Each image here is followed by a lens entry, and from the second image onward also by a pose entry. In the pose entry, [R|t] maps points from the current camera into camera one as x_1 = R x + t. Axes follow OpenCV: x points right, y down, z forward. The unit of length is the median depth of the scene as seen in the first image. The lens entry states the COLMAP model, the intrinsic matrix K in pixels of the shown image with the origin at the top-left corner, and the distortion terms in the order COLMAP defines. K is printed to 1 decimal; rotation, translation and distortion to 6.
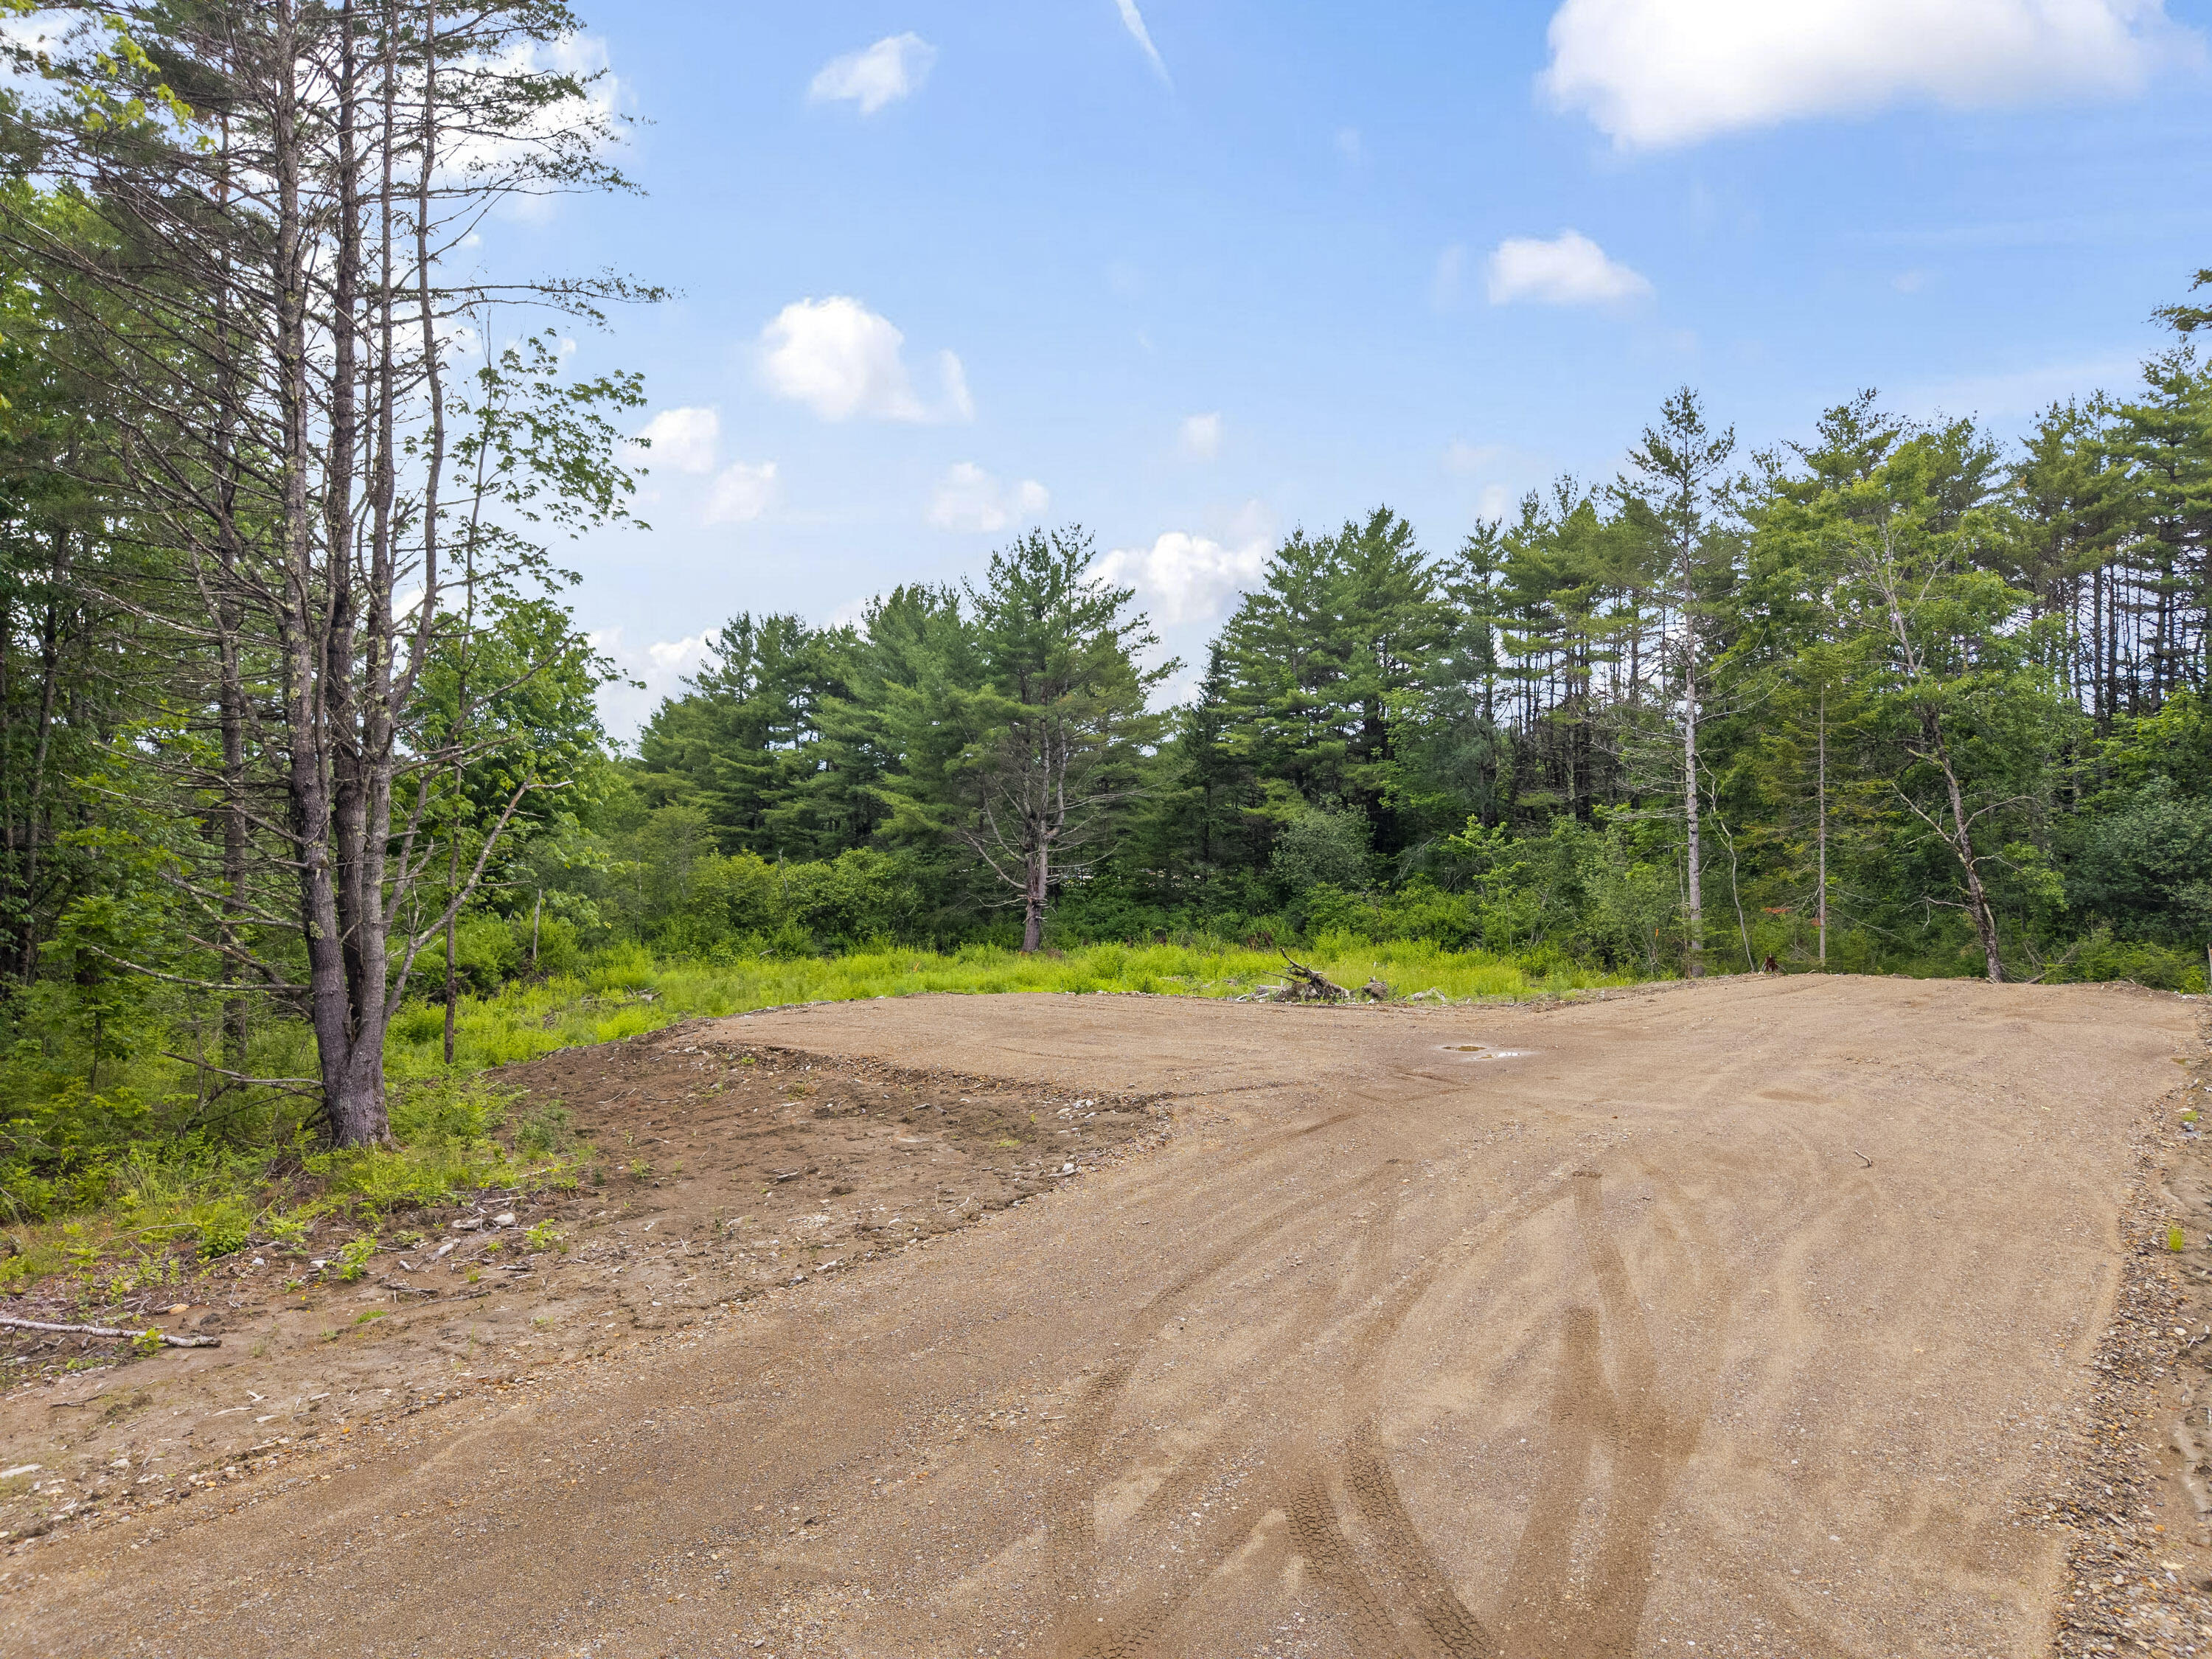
lens RADIAL K [[1455.5, 0, 1097.3], [0, 1455.5, 807.4], [0, 0, 1]] dist [0.001829, 0.002862]
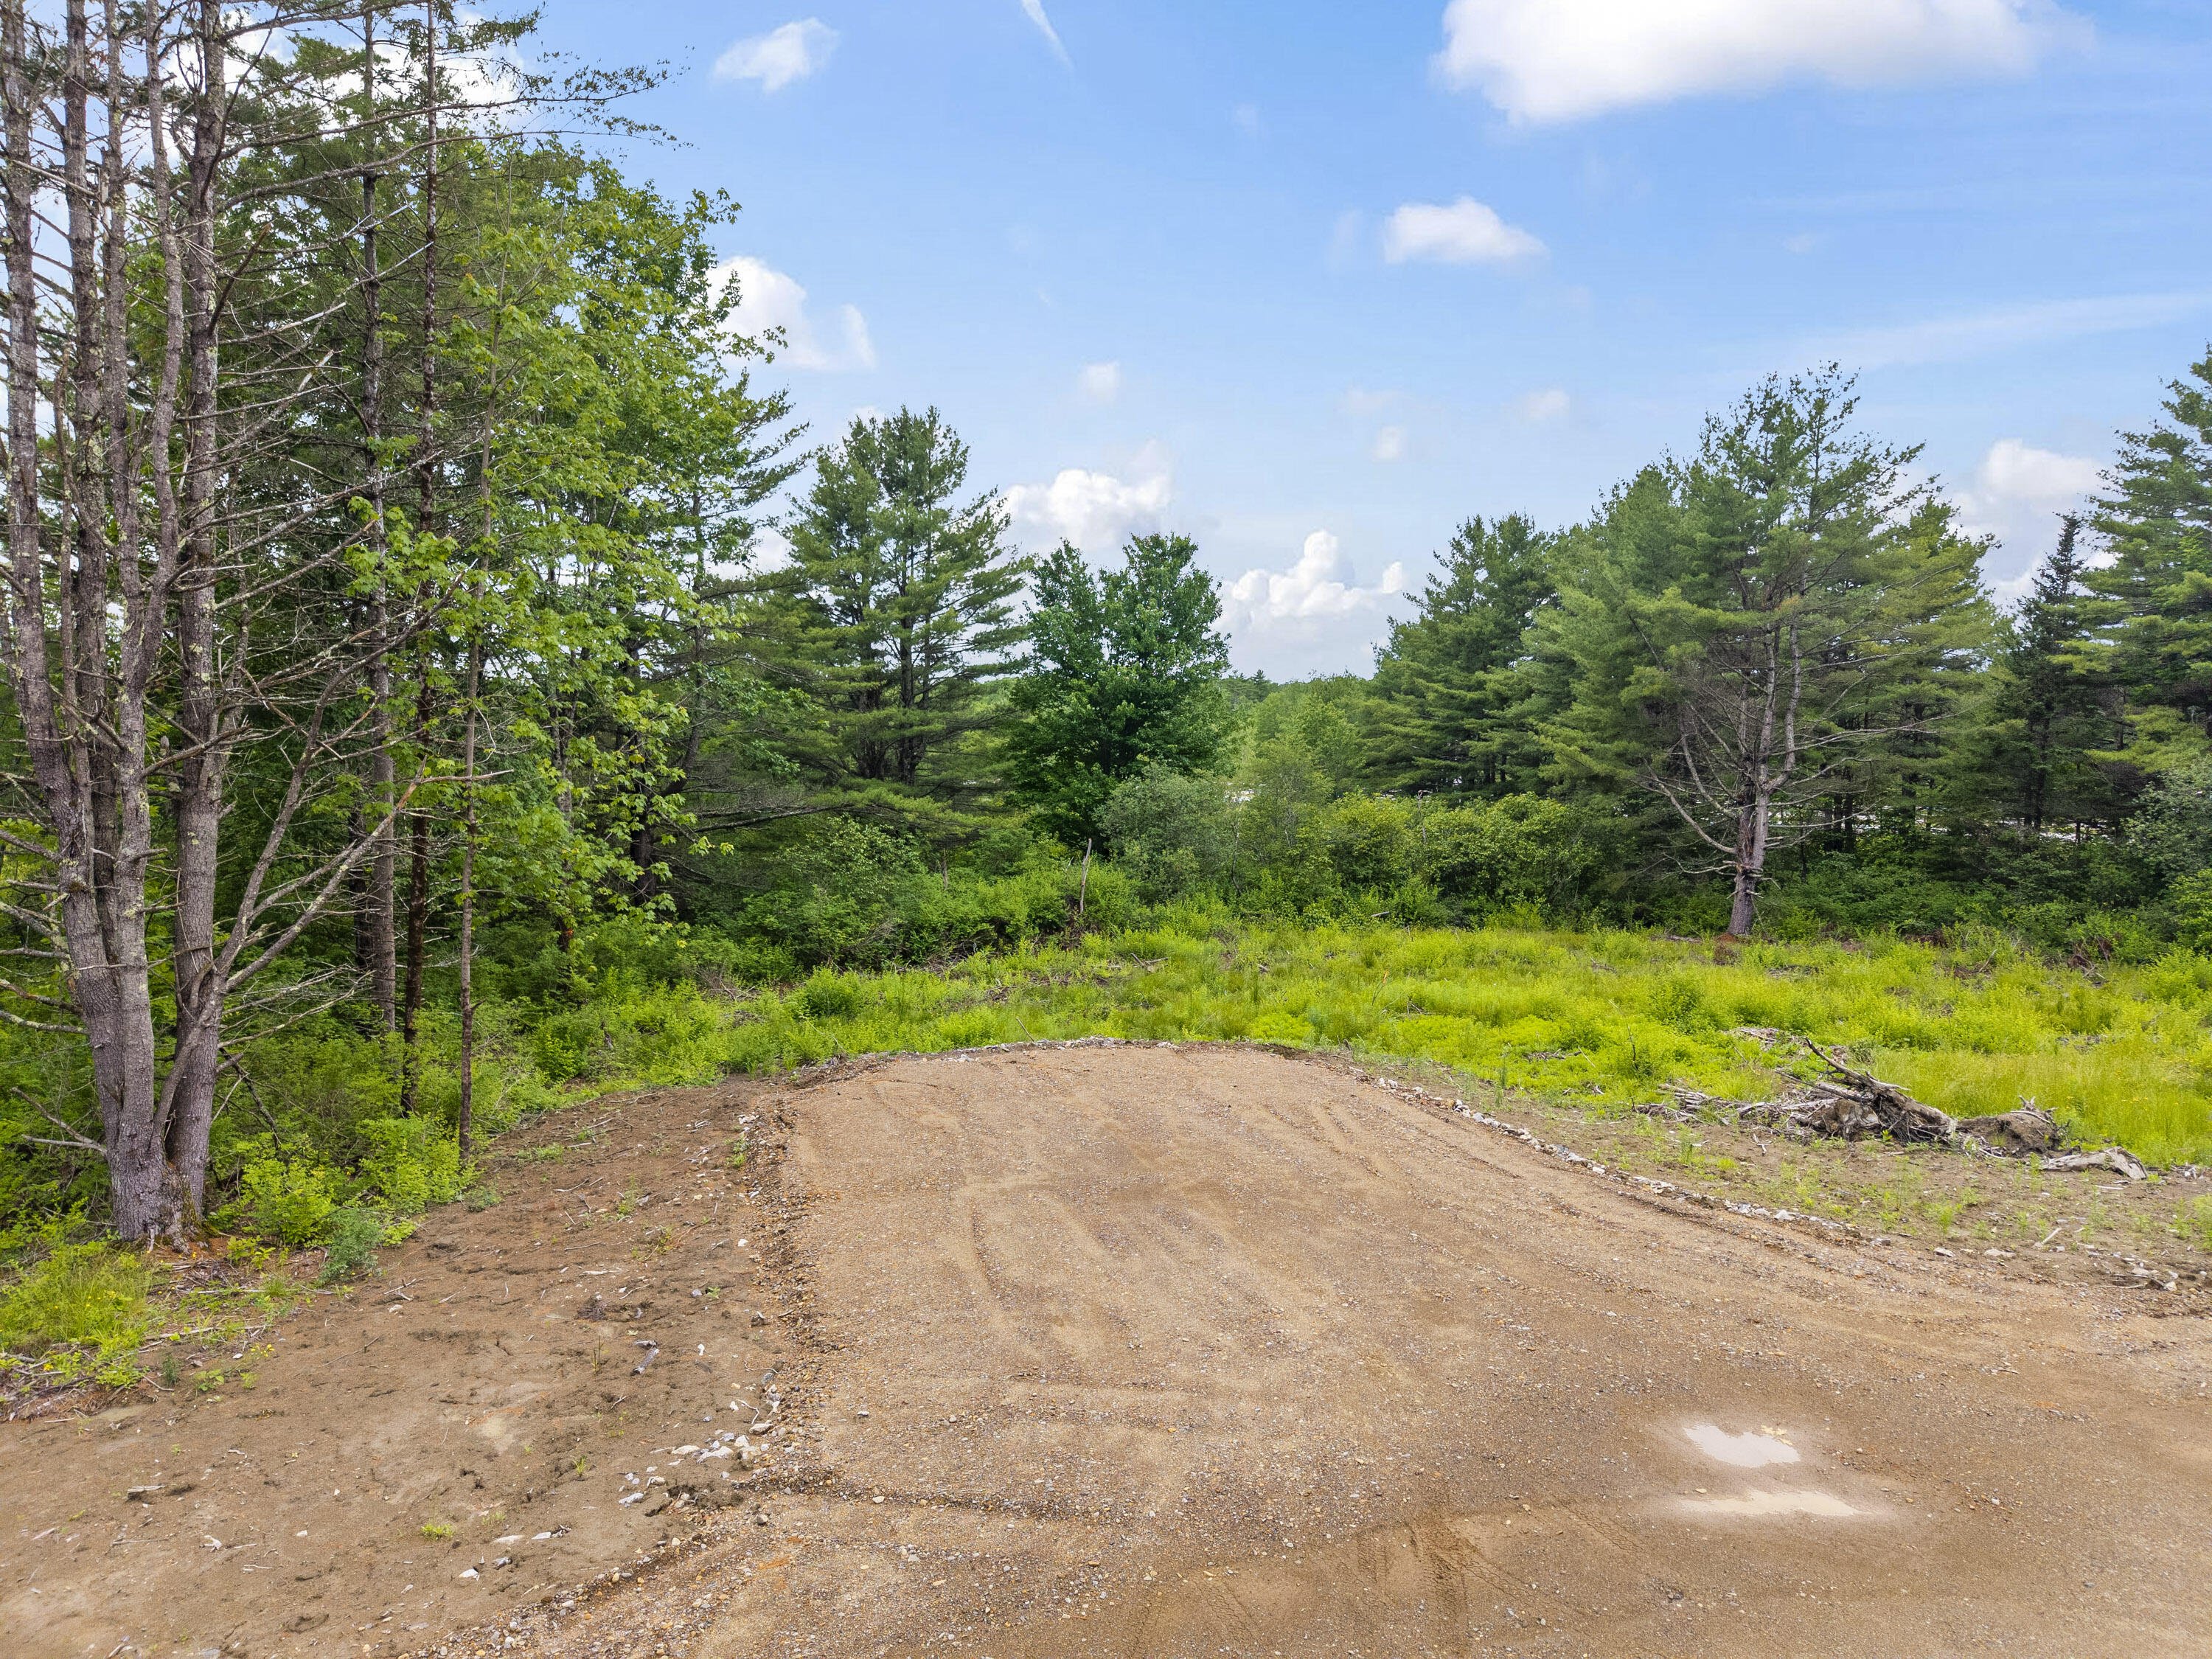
lens RADIAL K [[1455.5, 0, 1097.3], [0, 1455.5, 807.4], [0, 0, 1]] dist [0.001829, 0.002862]
pose [[0.833968, 0.035601, -0.550663, 0.091480], [-0.004007, 0.998281, 0.058472, -0.011531], [0.551798, -0.046557, 0.832677, 0.176131]]
